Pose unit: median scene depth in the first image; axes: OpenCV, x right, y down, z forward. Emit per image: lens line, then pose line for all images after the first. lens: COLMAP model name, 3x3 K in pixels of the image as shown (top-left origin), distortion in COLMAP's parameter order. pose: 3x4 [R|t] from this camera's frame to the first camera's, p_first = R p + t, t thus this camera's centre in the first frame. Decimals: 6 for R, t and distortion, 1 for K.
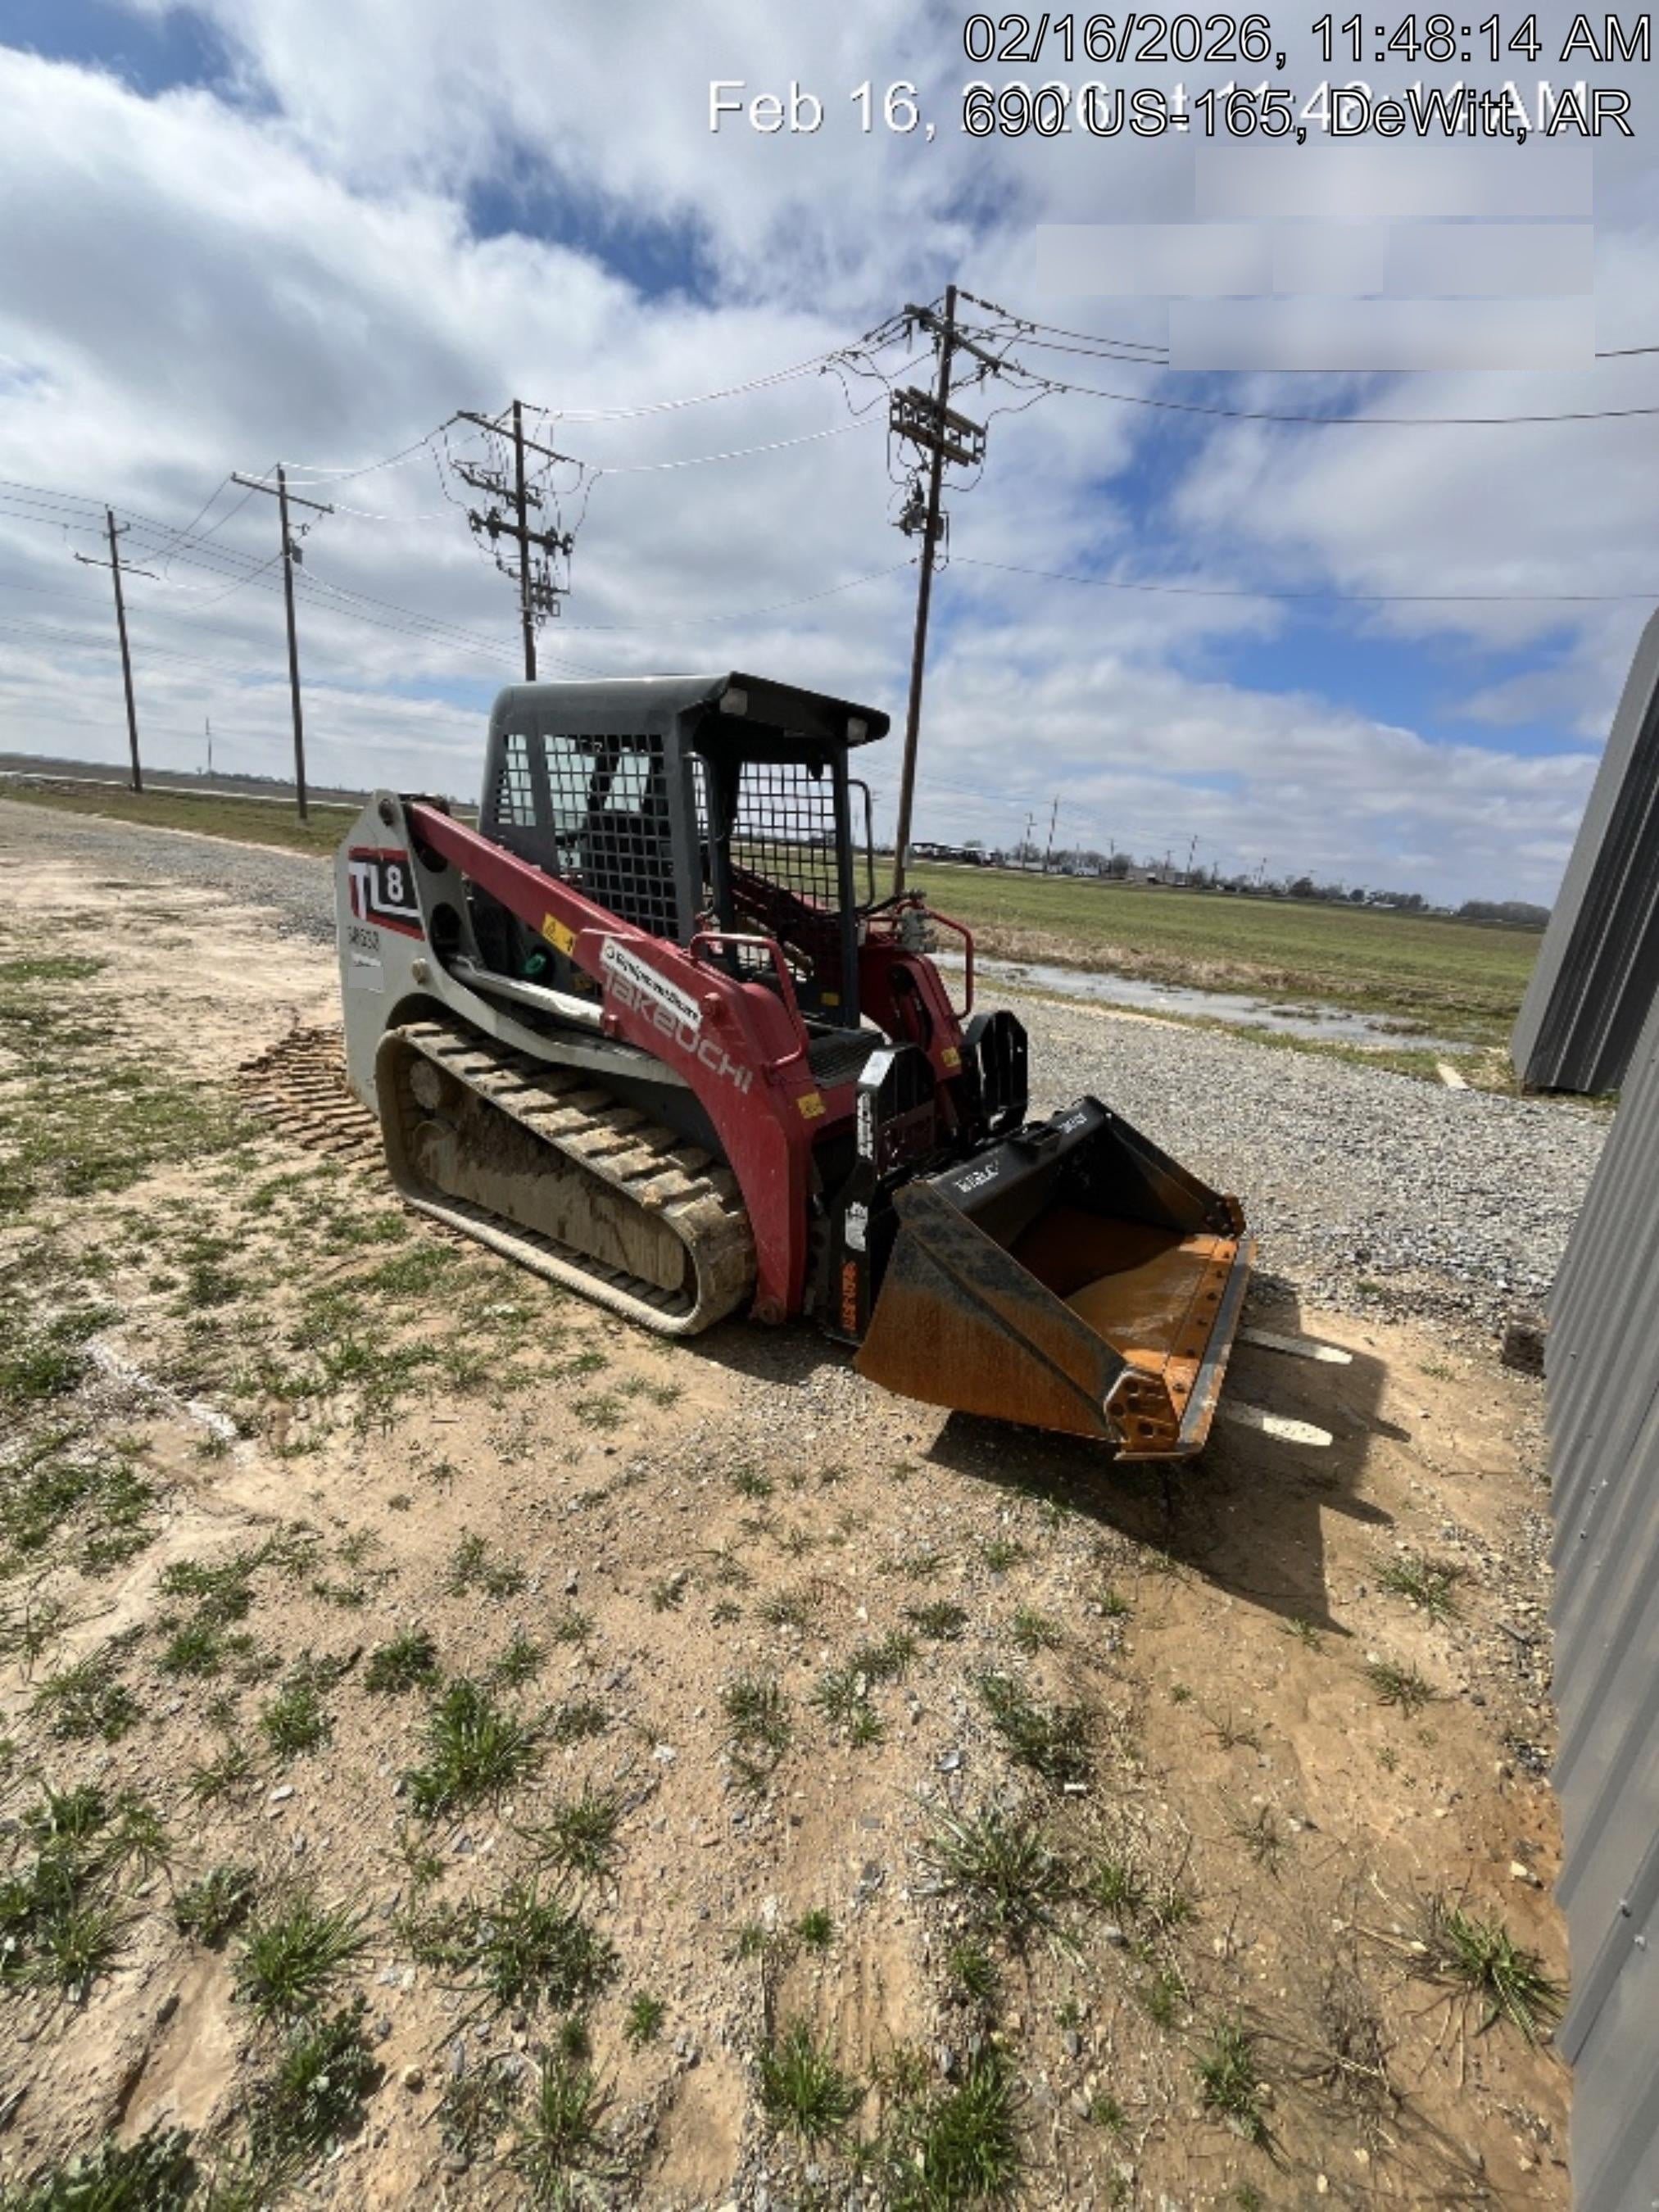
lens RADIAL K [[871.3, 0, 829.5], [0, 871.3, 1106.0], [0, 0, 1]] dist [-0.000069, -0.000004]
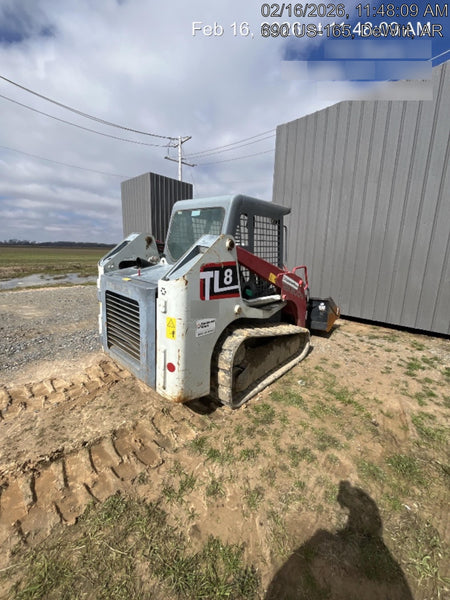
lens RADIAL K [[236.3, 0, 225.0], [0, 236.3, 300.0], [0, 0, 1]] dist [-0.000069, -0.000004]
pose [[0.135243, -0.303904, 0.943054, -1.814428], [0.261492, 0.929001, 0.261875, -0.605208], [-0.955684, 0.211184, 0.205110, 1.521916]]
